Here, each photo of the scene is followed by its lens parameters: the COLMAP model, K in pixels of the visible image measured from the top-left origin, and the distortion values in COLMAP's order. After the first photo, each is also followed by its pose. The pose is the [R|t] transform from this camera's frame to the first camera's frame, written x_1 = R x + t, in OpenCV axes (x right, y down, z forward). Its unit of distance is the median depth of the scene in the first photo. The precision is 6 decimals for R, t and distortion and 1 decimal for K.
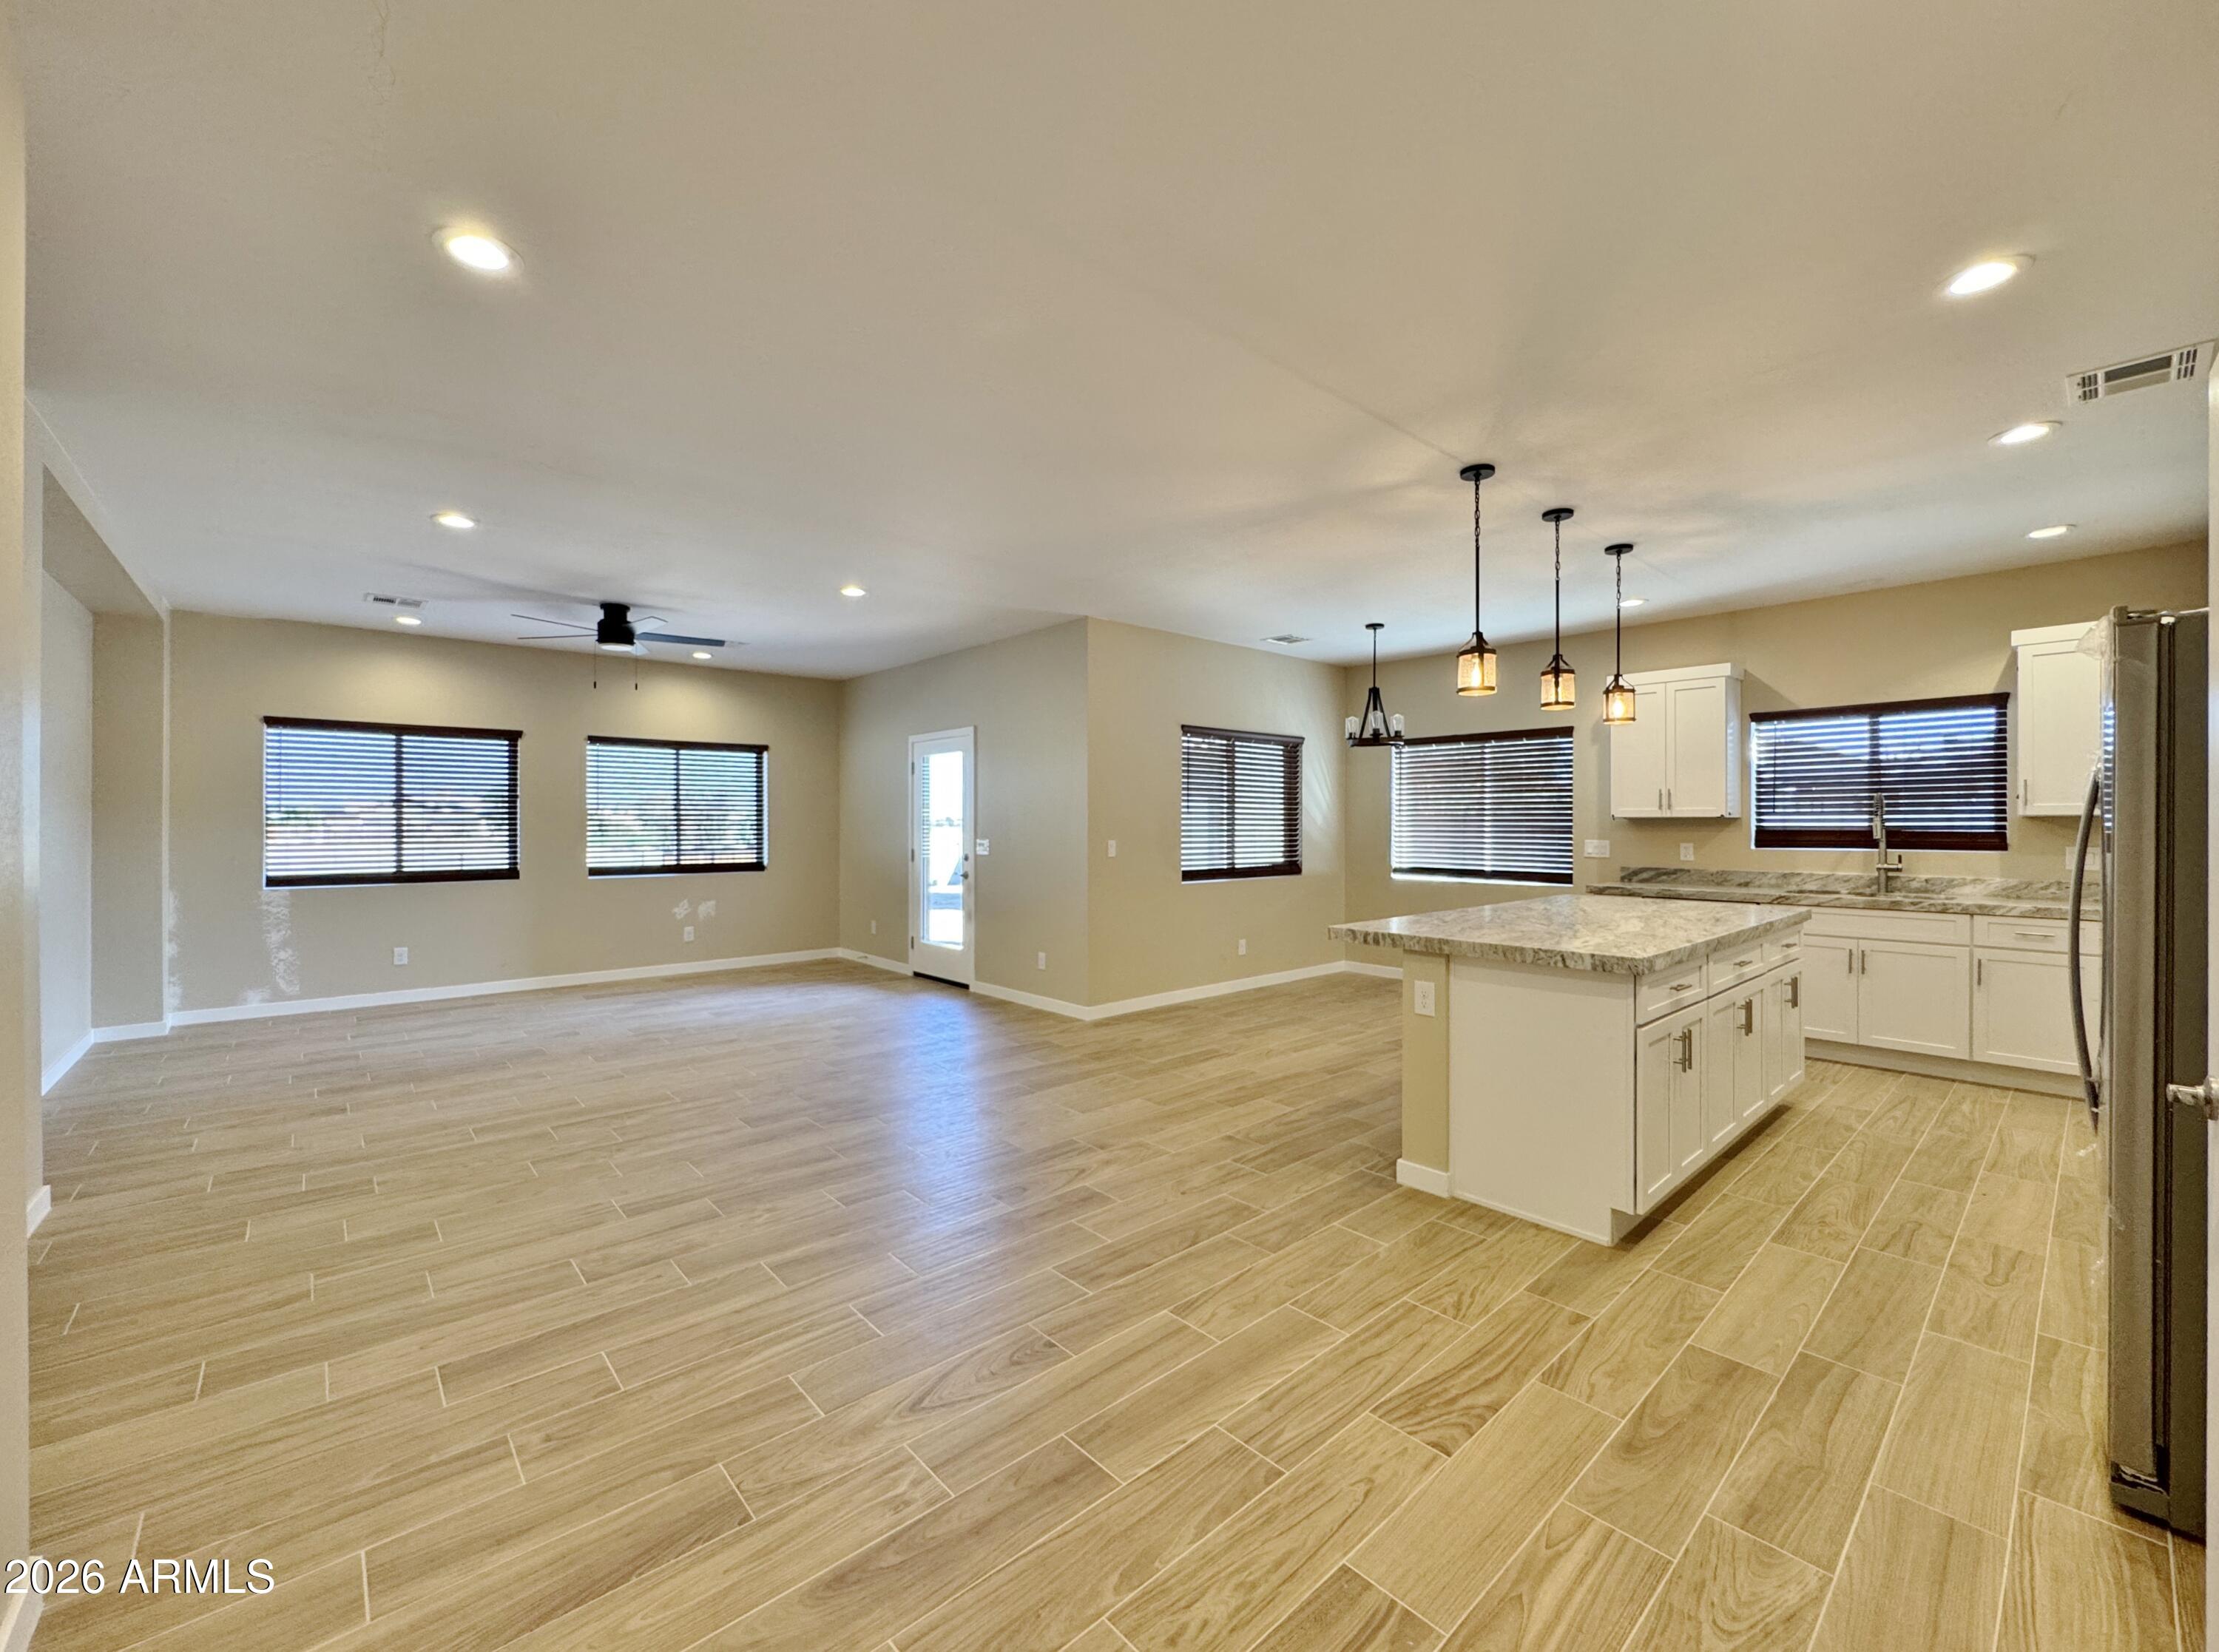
lens RADIAL K [[896.8, 0, 1109.5], [0, 896.8, 826.0], [0, 0, 1]] dist [-0.004390, 0.000041]
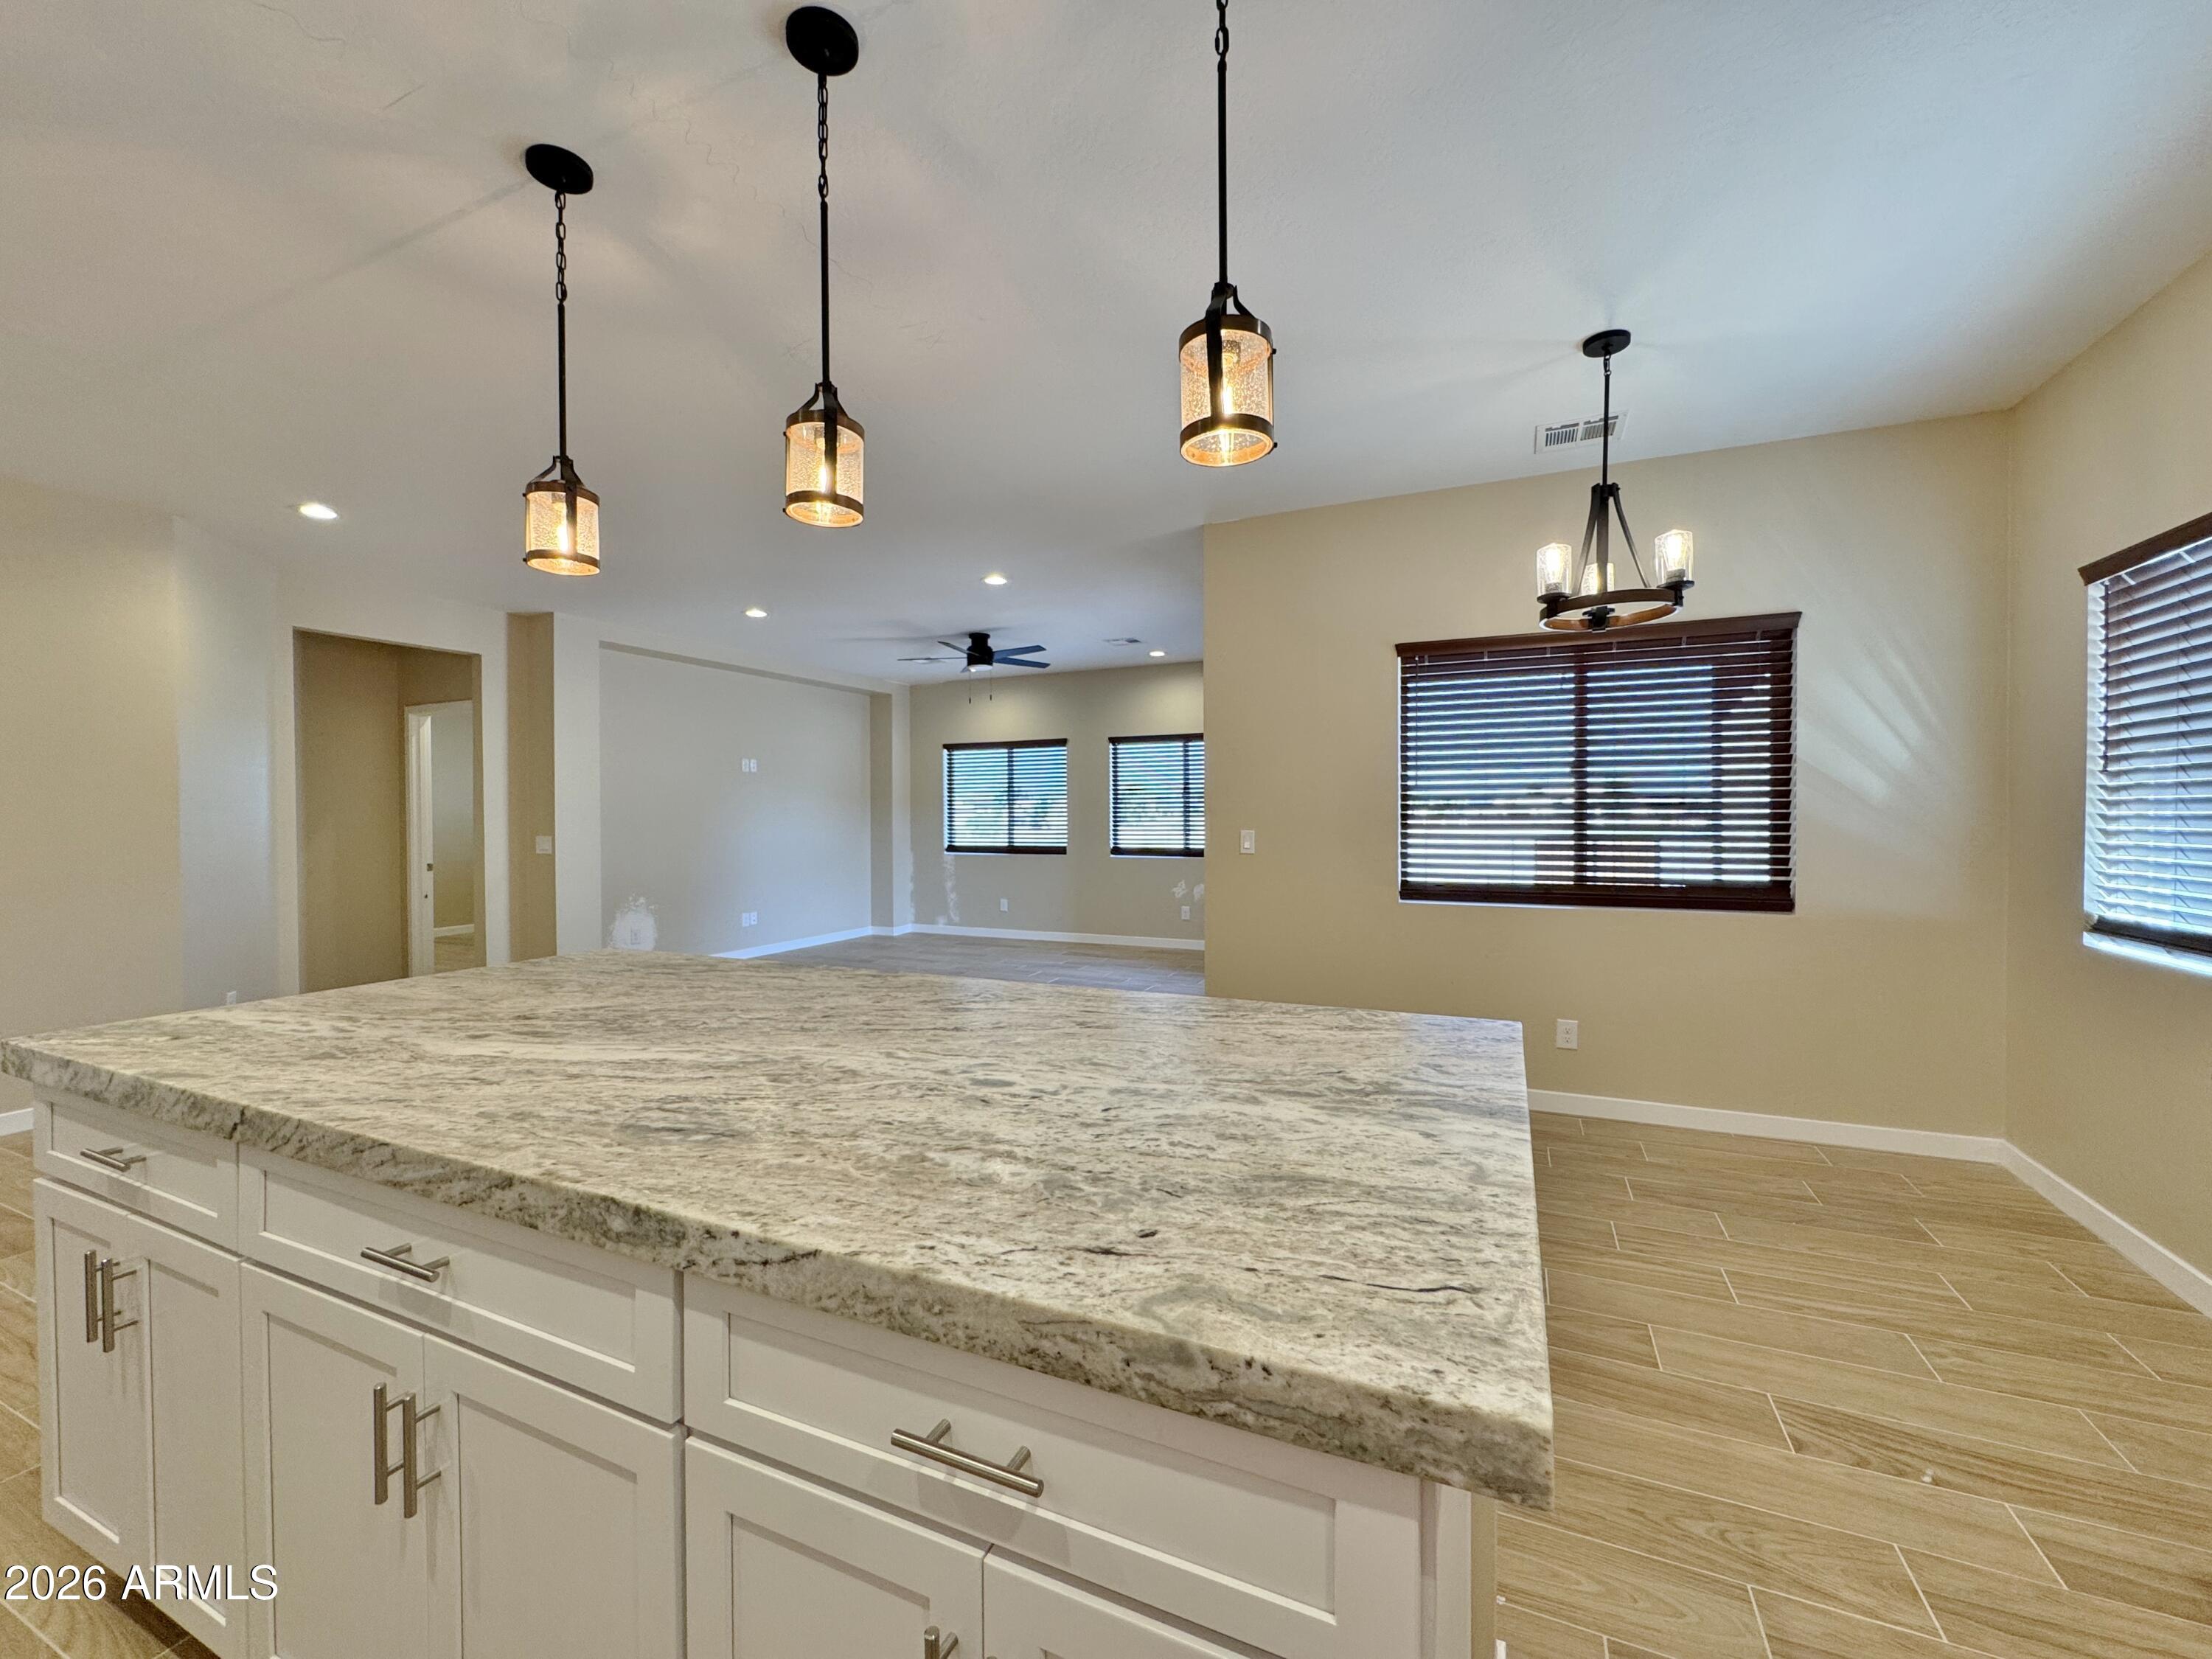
lens RADIAL K [[886.2, 0, 1106.0], [0, 886.2, 829.5], [0, 0, 1]] dist [-0.004773, 0.000520]
pose [[0.408093, 0.013197, -0.912845, 1.016388], [0.001957, 0.999881, 0.015331, 0.008006], [0.912938, -0.008042, 0.408018, 1.043732]]
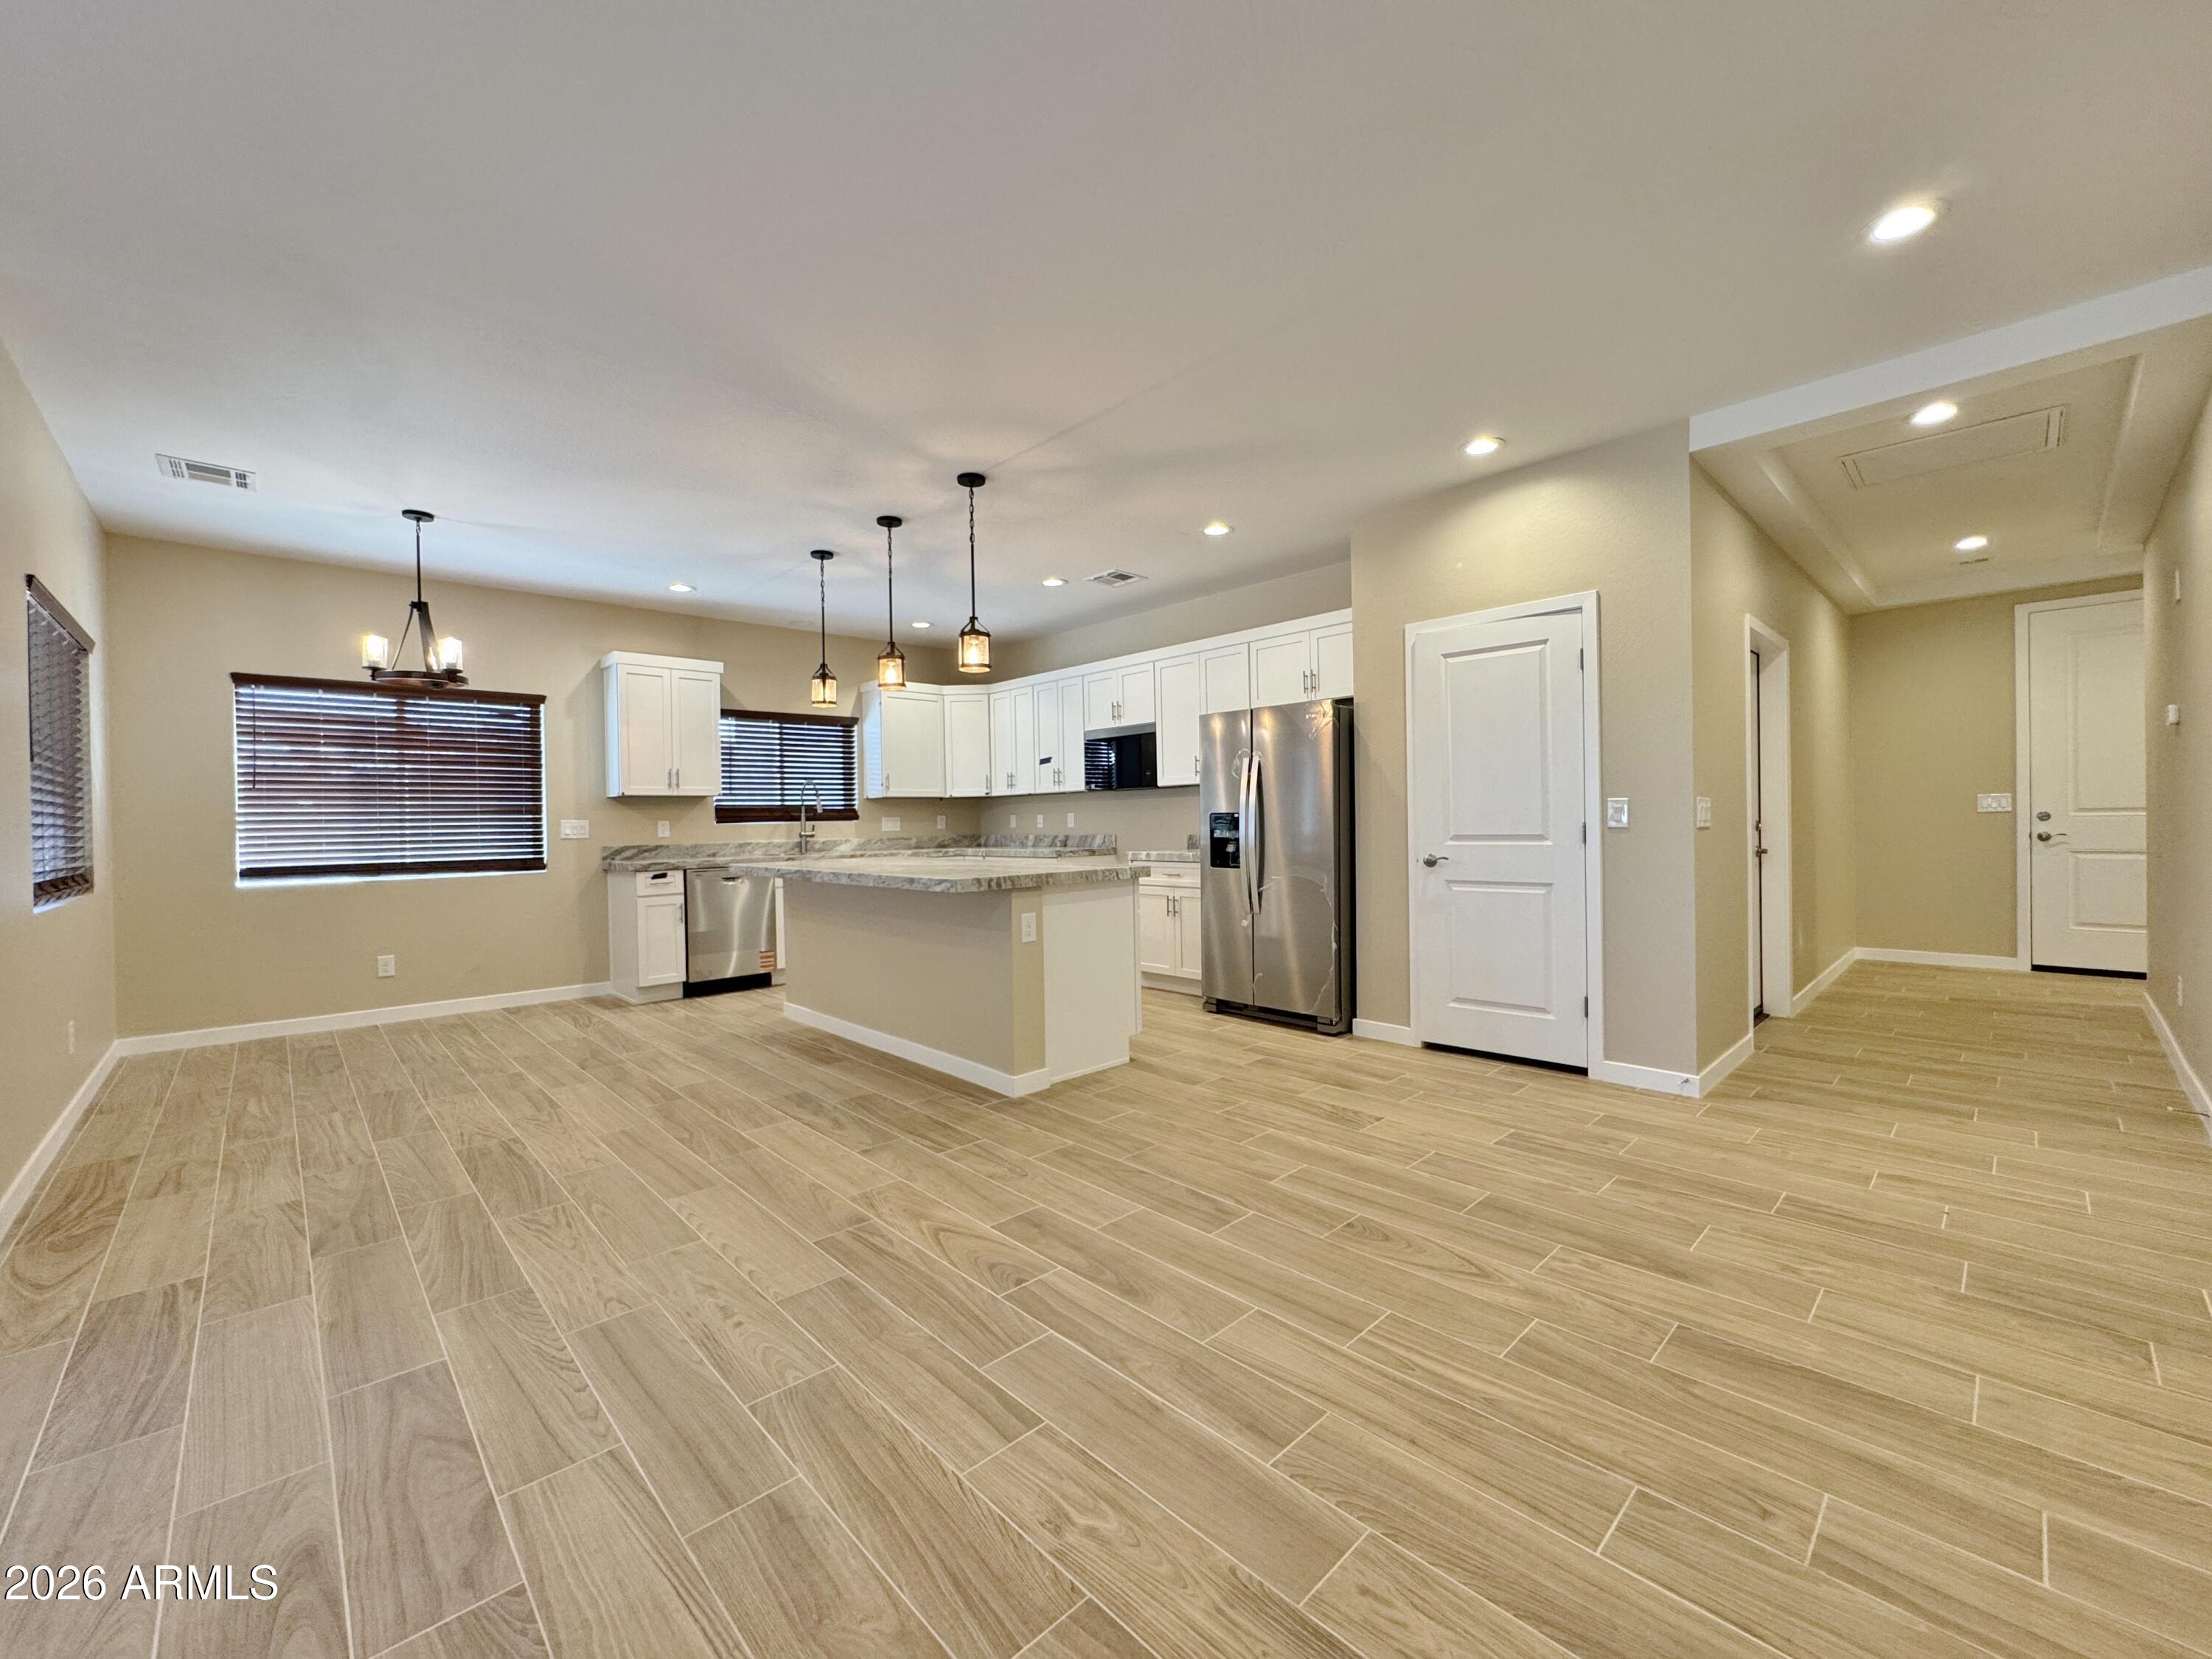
lens RADIAL K [[886.2, 0, 1106.0], [0, 886.2, 829.5], [0, 0, 1]] dist [-0.004773, 0.000520]
pose [[-0.032958, -0.009458, 0.999412, -0.721217], [0.020273, 0.999743, 0.010129, 0.049154], [-0.999251, 0.020595, -0.032758, 0.840385]]
